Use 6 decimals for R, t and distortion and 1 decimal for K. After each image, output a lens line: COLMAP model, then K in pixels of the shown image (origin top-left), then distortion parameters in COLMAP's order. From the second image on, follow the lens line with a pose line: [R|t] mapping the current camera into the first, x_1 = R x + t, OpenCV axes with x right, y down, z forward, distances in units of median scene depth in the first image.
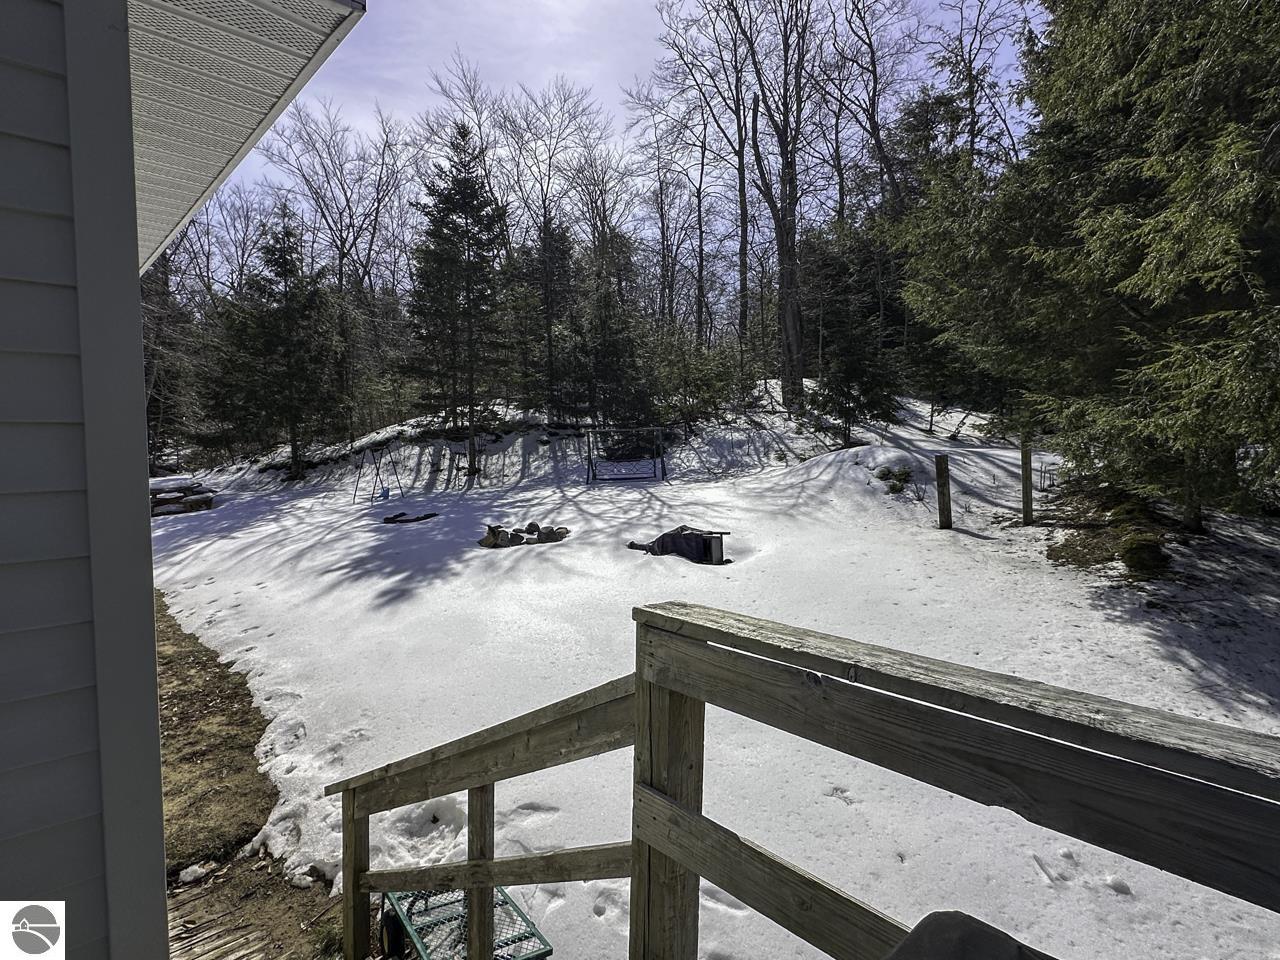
lens RADIAL K [[660.5, 0, 640.0], [0, 660.5, 480.0], [0, 0, 1]] dist [-0.006632, 0.000197]
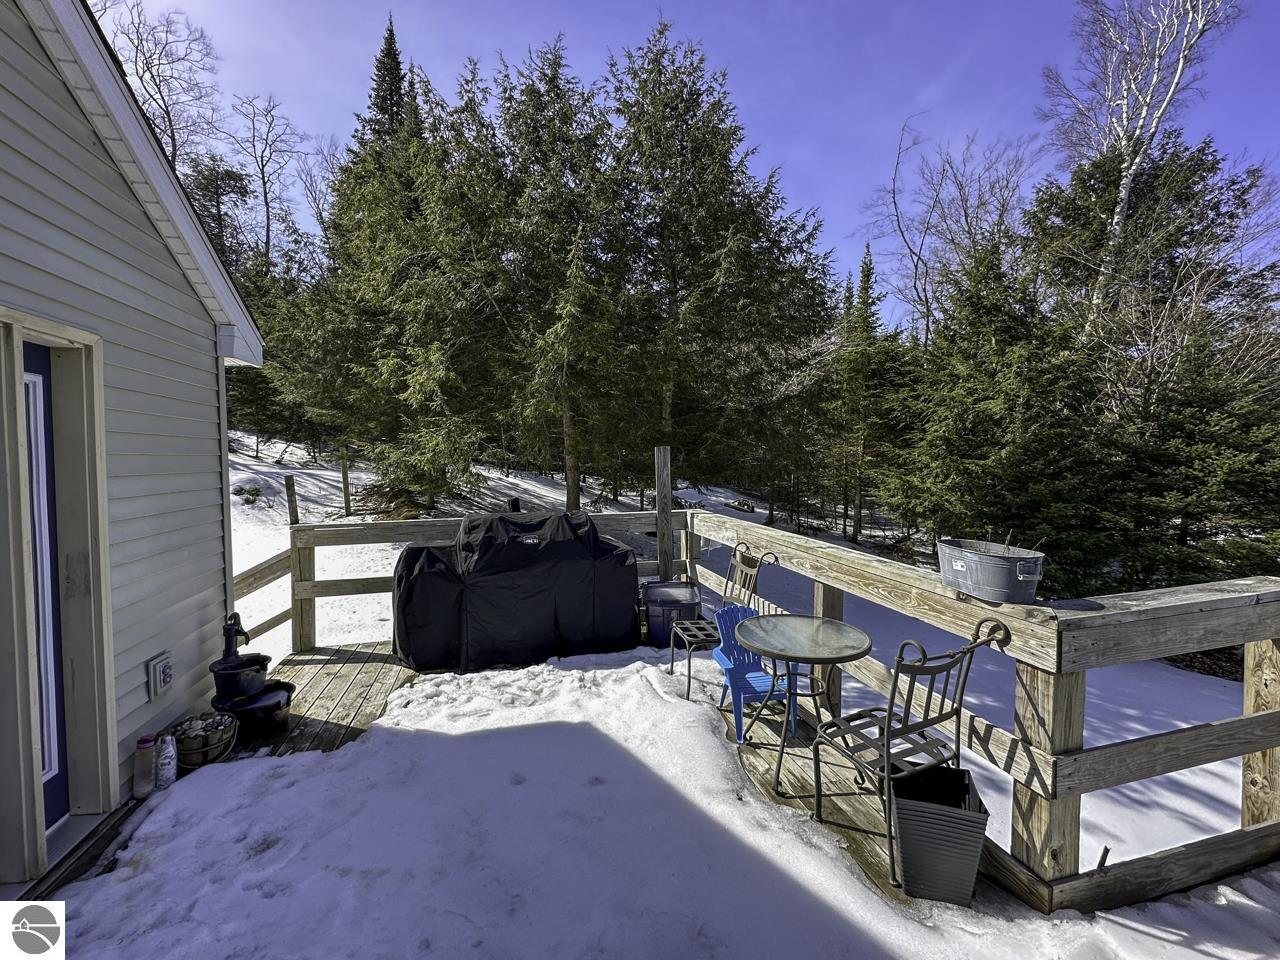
lens RADIAL K [[545.0, 0, 640.0], [0, 545.0, 480.0], [0, 0, 1]] dist [-0.000998, -0.000098]
pose [[0.475469, -0.036184, 0.878988, -0.141745], [0.059639, 0.998181, 0.008830, 0.005308], [-0.877708, 0.048224, 0.476762, -0.160428]]
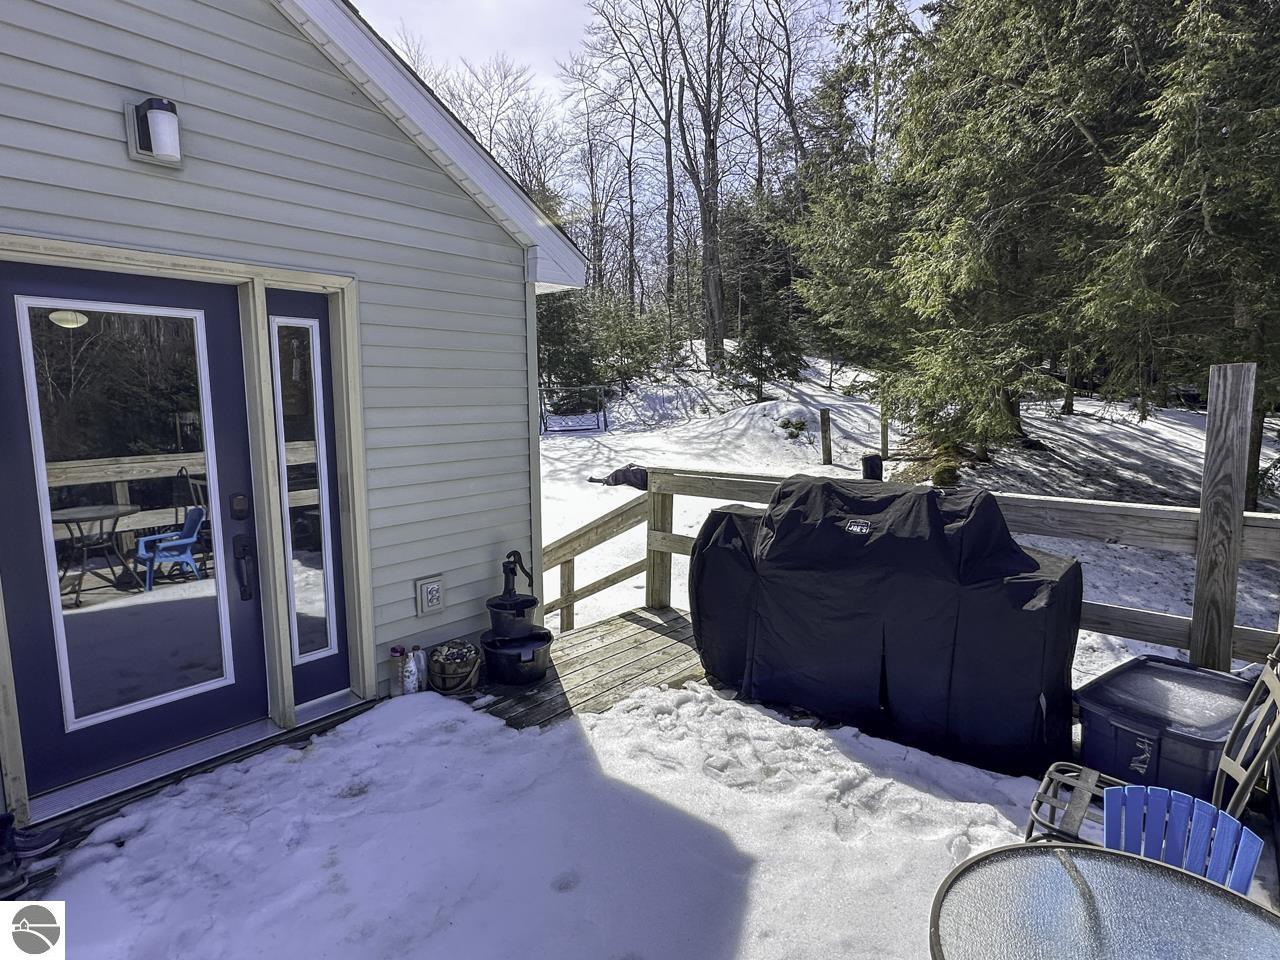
lens RADIAL K [[677.8, 0, 640.0], [0, 677.8, 480.0], [0, 0, 1]] dist [-0.006145, -0.001221]
pose [[0.993539, -0.017450, 0.112140, -0.034984], [0.009919, 0.997679, 0.067366, 0.005682], [-0.113056, -0.065818, 0.991406, -0.173242]]
